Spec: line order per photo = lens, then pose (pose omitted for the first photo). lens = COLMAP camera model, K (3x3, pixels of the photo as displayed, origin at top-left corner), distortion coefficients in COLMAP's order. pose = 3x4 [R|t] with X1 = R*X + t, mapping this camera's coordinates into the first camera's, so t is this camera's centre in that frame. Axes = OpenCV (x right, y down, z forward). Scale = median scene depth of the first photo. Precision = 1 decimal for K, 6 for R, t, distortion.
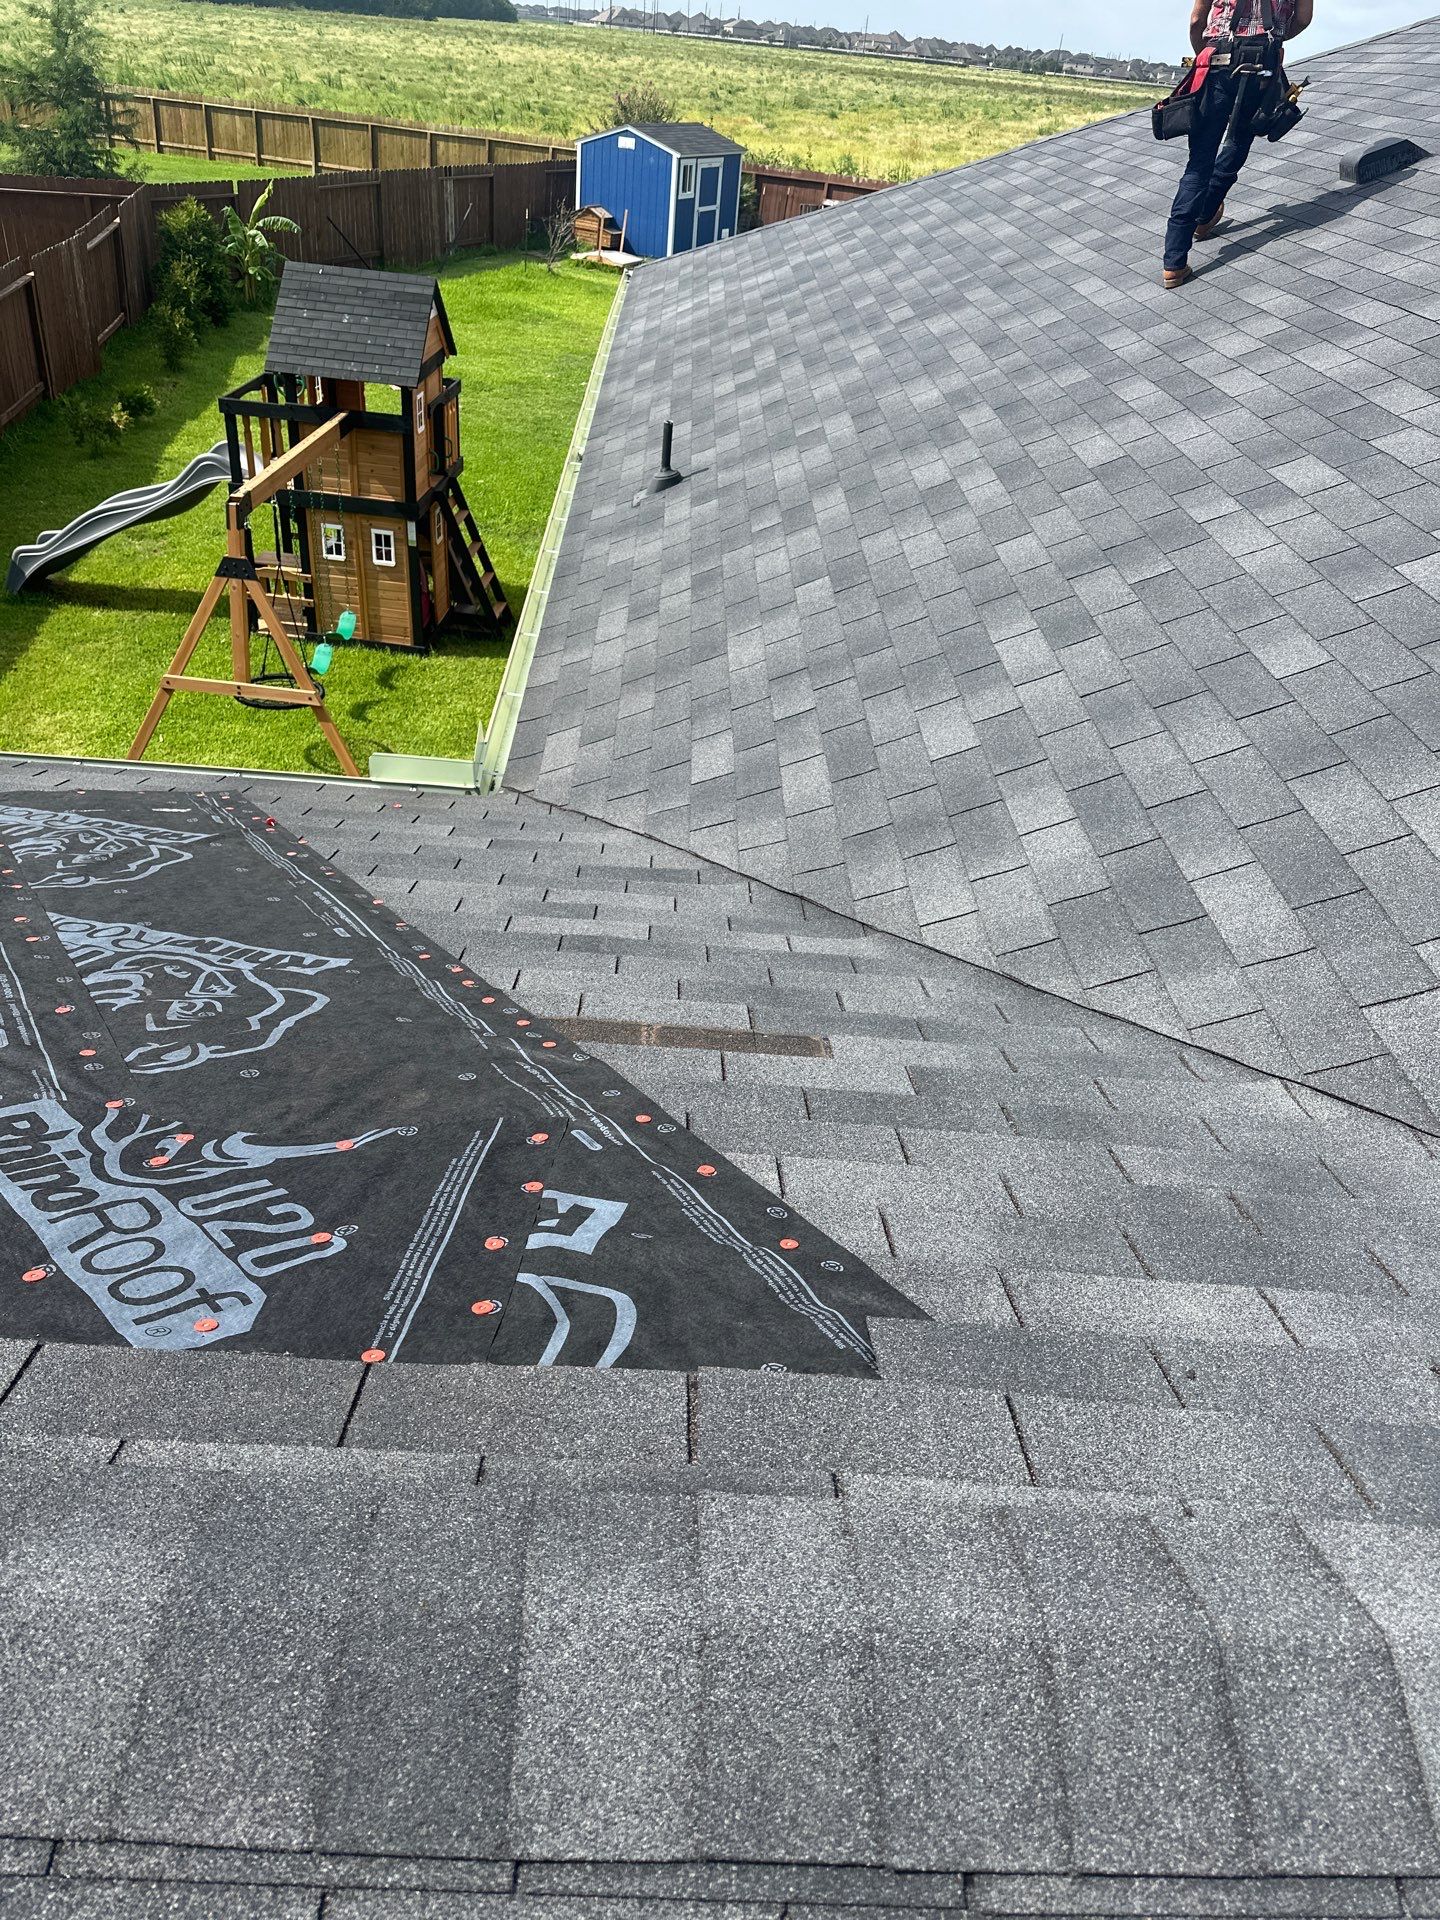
lens RADIAL K [[1340.0, 0, 706.5], [0, 1340.0, 970.2], [0, 0, 1]] dist [0.080859, -0.125622]
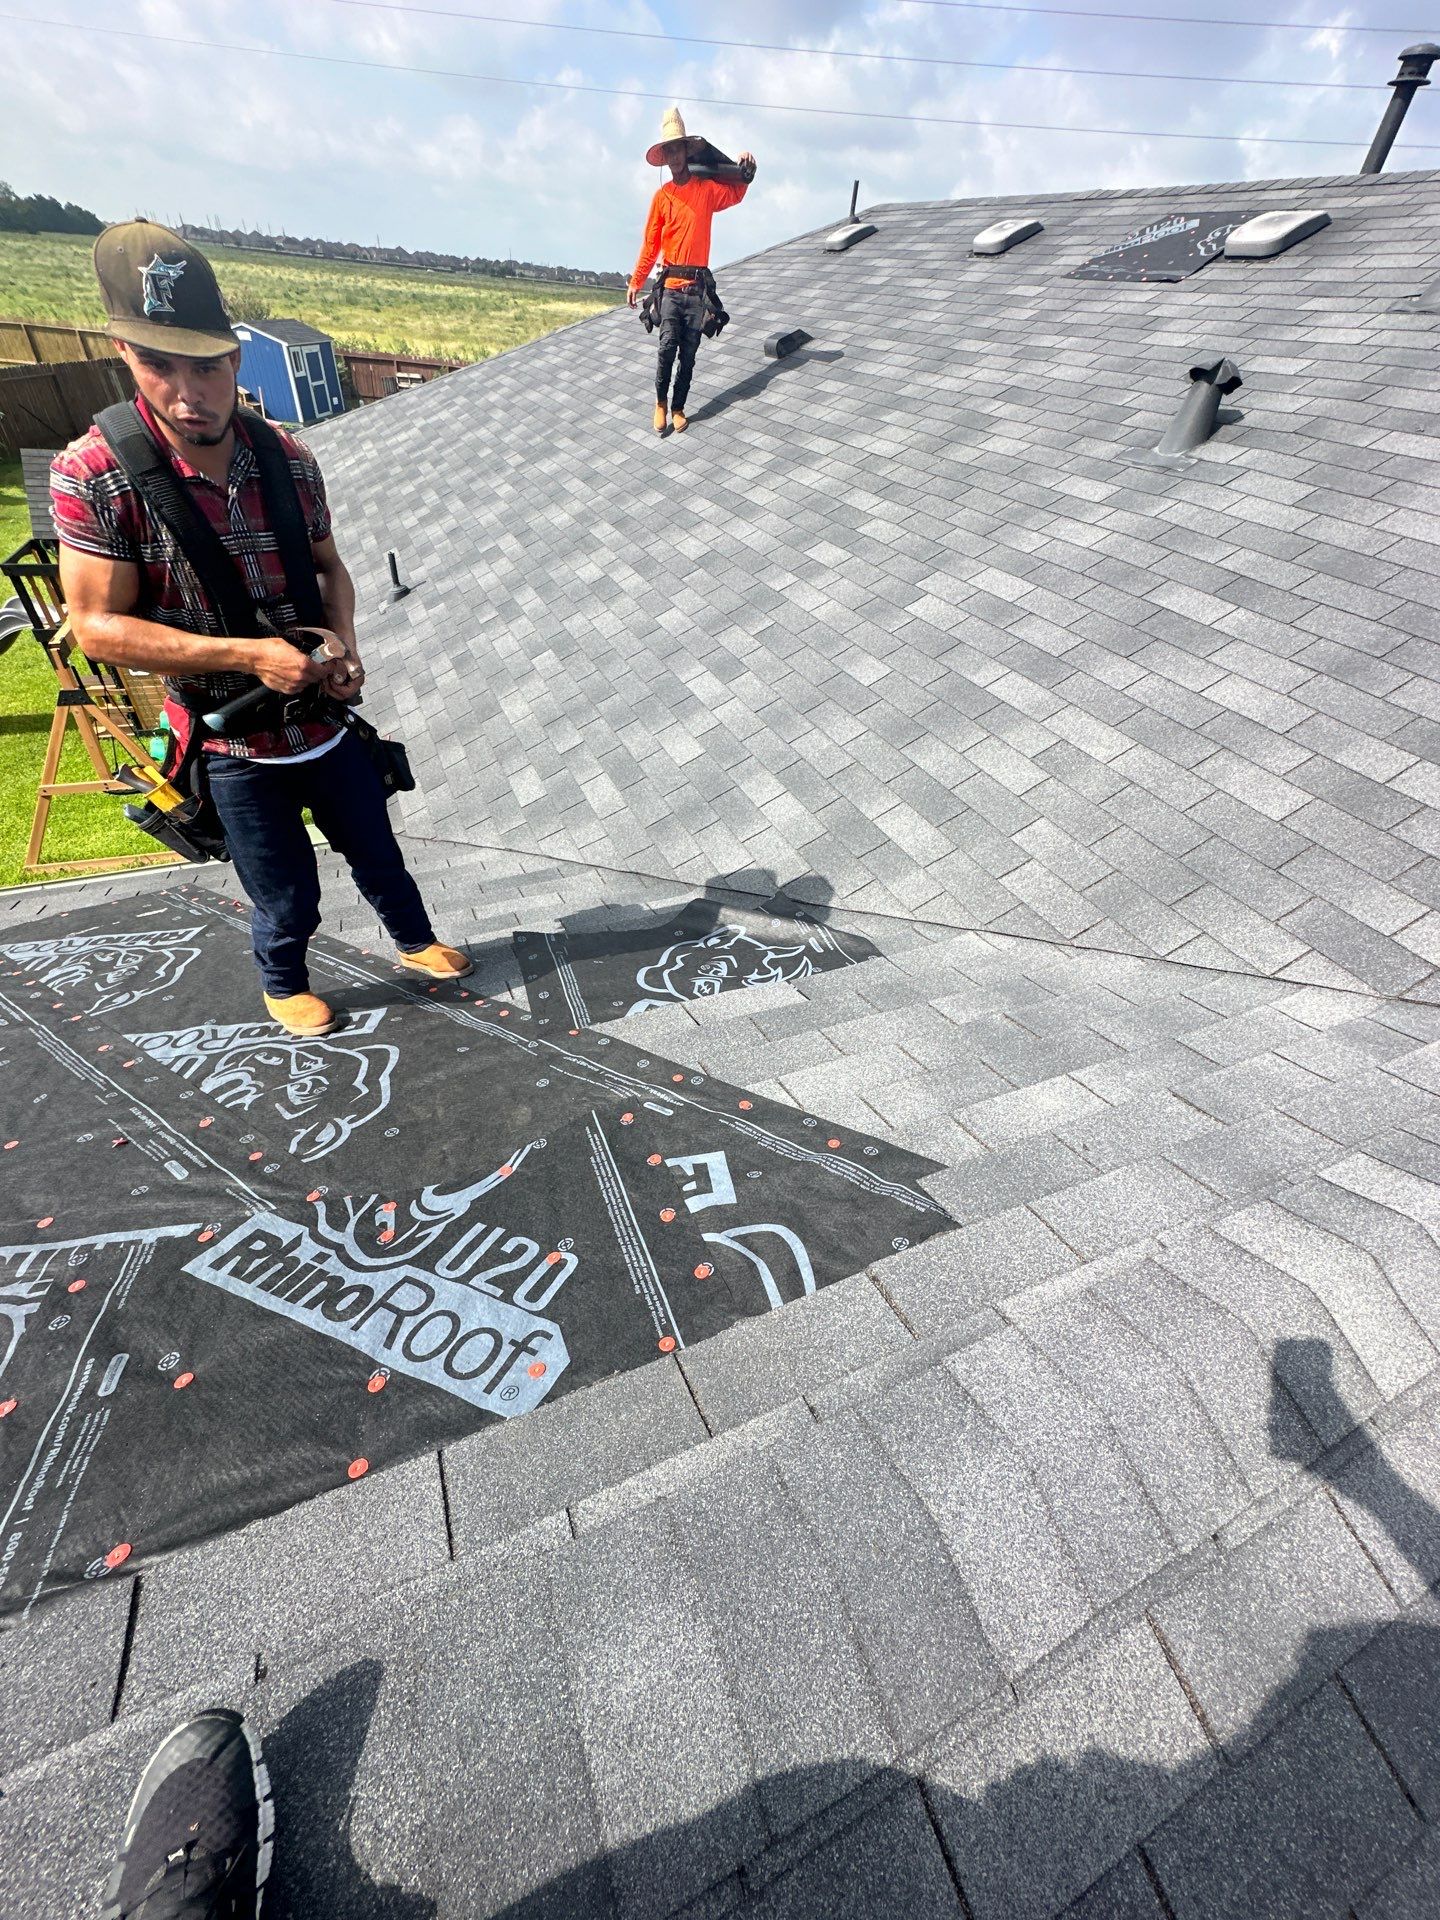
lens RADIAL K [[767.0, 0, 720.0], [0, 767.0, 960.0], [0, 0, 1]] dist [-0.004632, 0.000900]
pose [[0.916360, -0.269113, 0.296417, -0.121961], [0.223592, 0.958165, 0.178682, -0.087371], [-0.332102, -0.097461, 0.938195, 0.099713]]
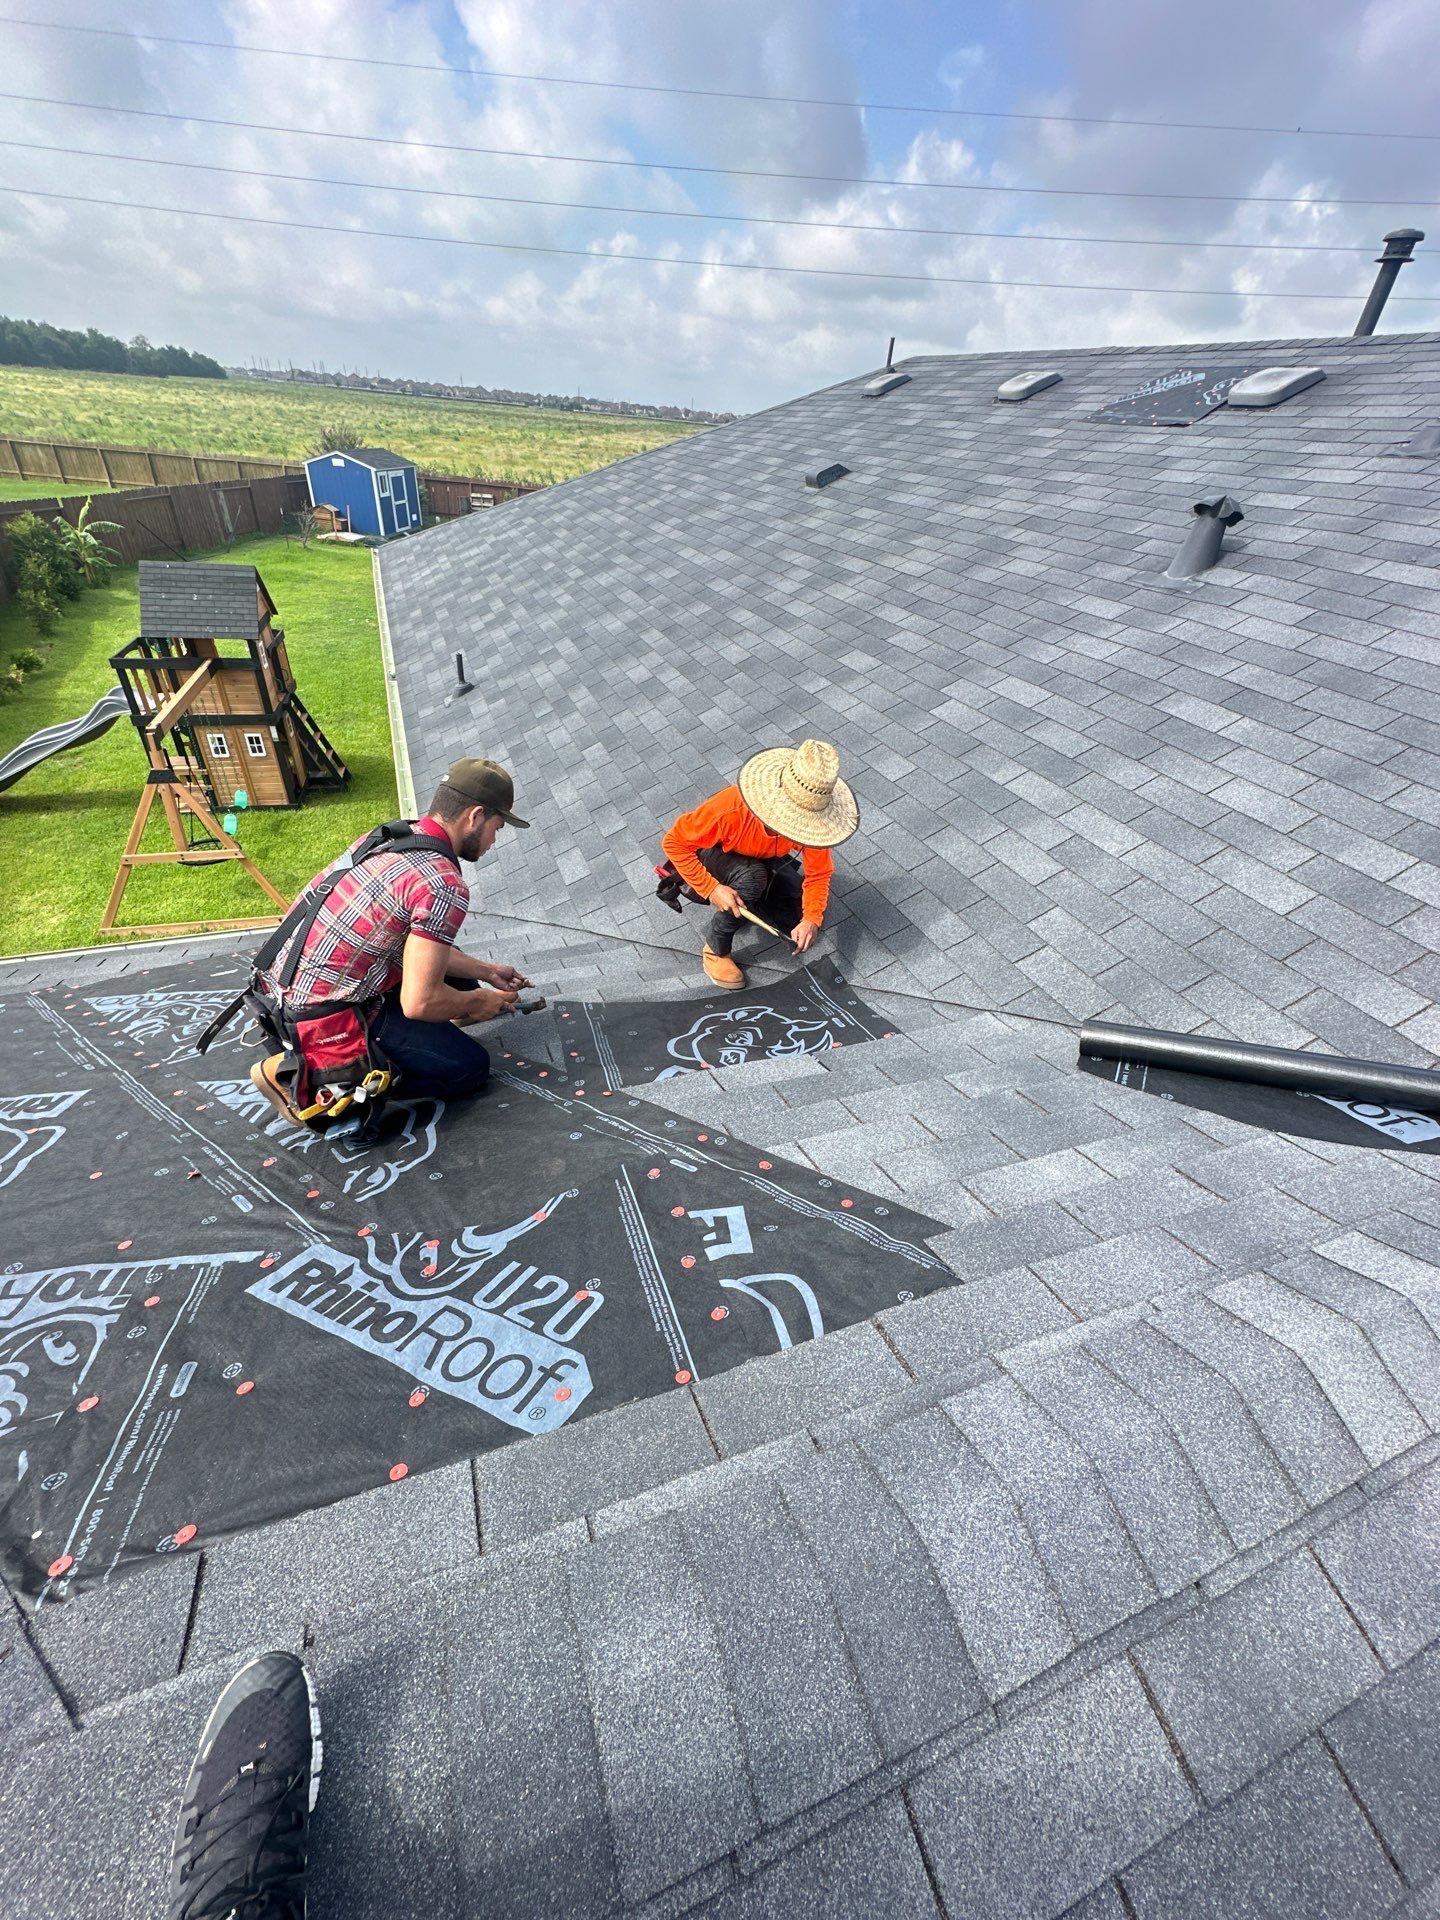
lens RADIAL K [[767.0, 0, 720.0], [0, 767.0, 960.0], [0, 0, 1]] dist [-0.004632, 0.000900]
pose [[0.935860, -0.210252, 0.282771, -0.132418], [0.199416, 0.977627, 0.066918, -0.085004], [-0.290514, -0.006237, 0.956850, 0.060213]]
